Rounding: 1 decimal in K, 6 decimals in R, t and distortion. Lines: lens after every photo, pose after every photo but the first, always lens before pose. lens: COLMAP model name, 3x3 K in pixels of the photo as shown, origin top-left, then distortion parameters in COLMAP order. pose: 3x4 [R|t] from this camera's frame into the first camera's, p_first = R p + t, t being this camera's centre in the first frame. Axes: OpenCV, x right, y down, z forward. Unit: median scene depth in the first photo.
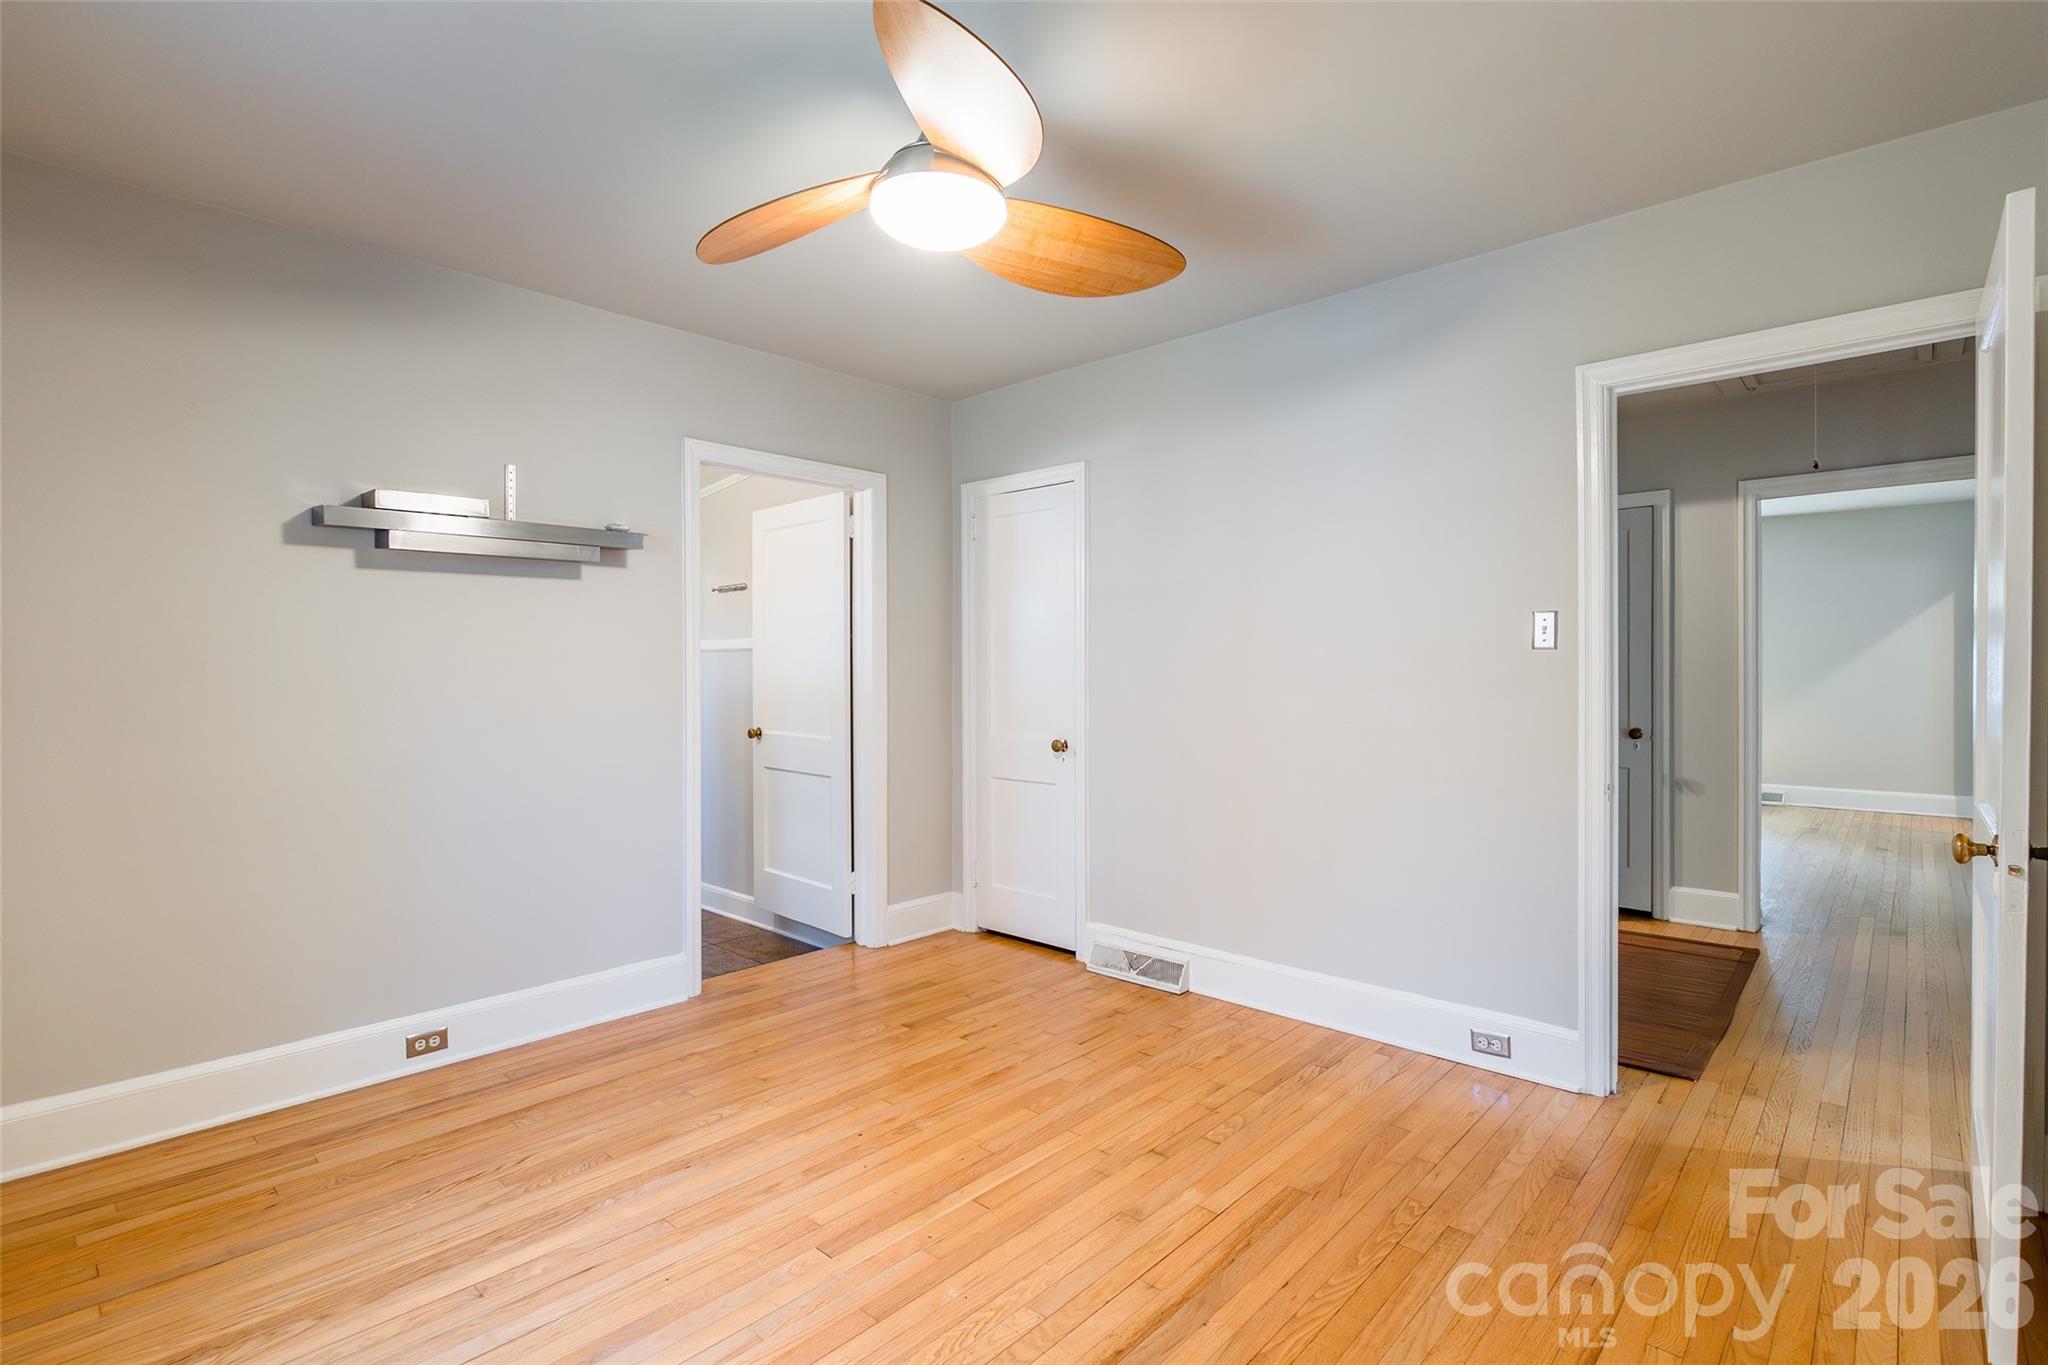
lens RADIAL K [[961.1, 0, 1035.7], [0, 961.1, 663.6], [0, 0, 1]] dist [-0.001178, 0.000145]
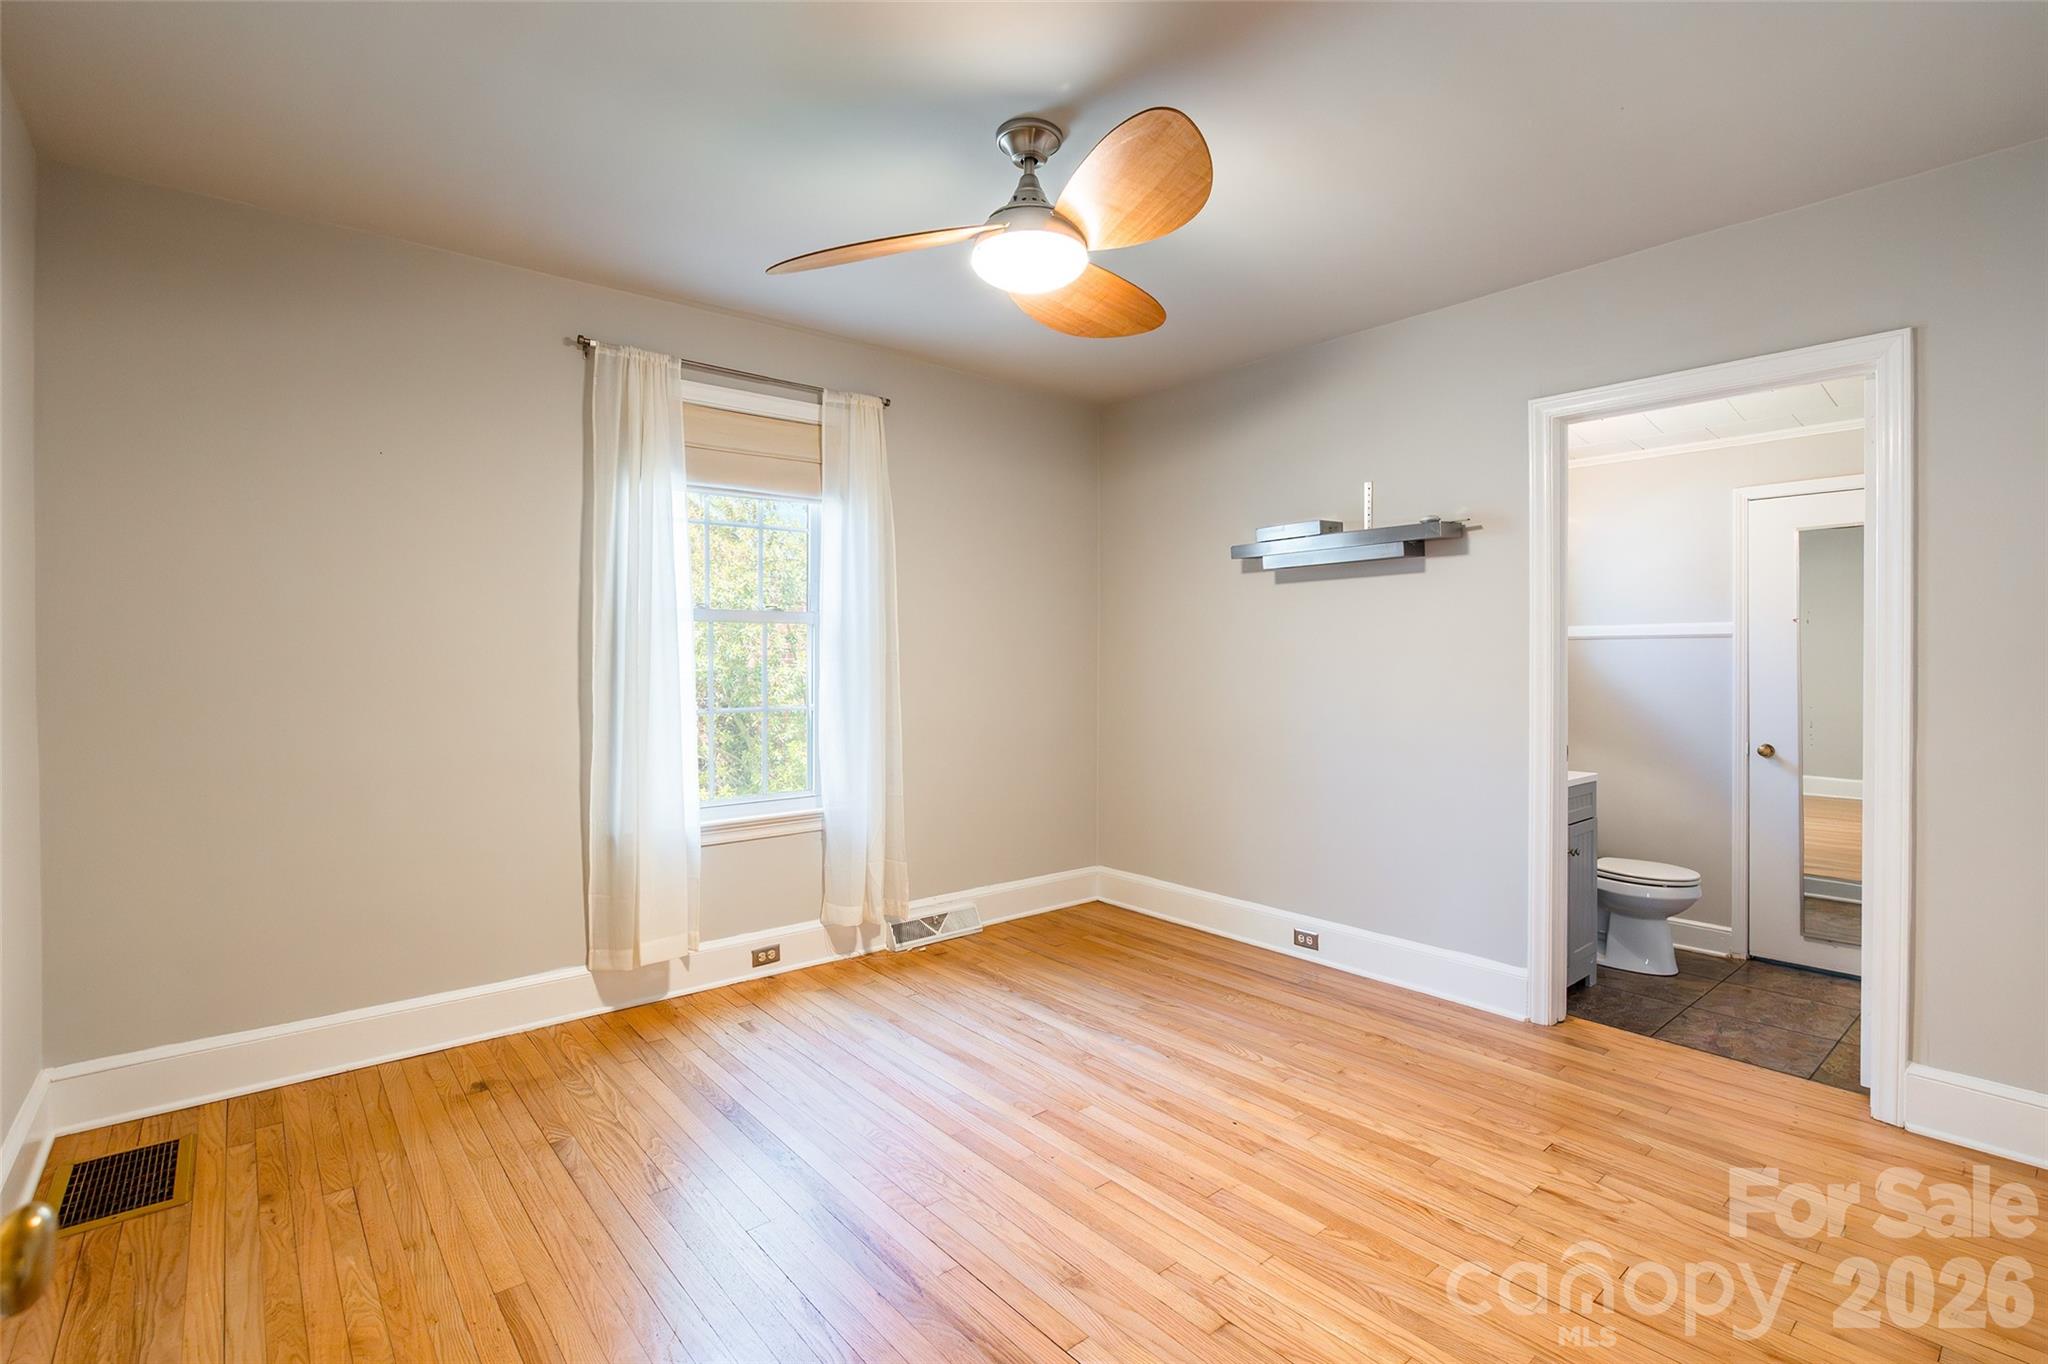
lens RADIAL K [[961.1, 0, 1035.7], [0, 961.1, 663.1], [0, 0, 1]] dist [-0.001178, 0.000145]
pose [[-0.127594, 0.008673, -0.991789, 0.792888], [0.005442, 0.999953, 0.008044, 0.002064], [0.991812, -0.004371, -0.127635, 0.881203]]
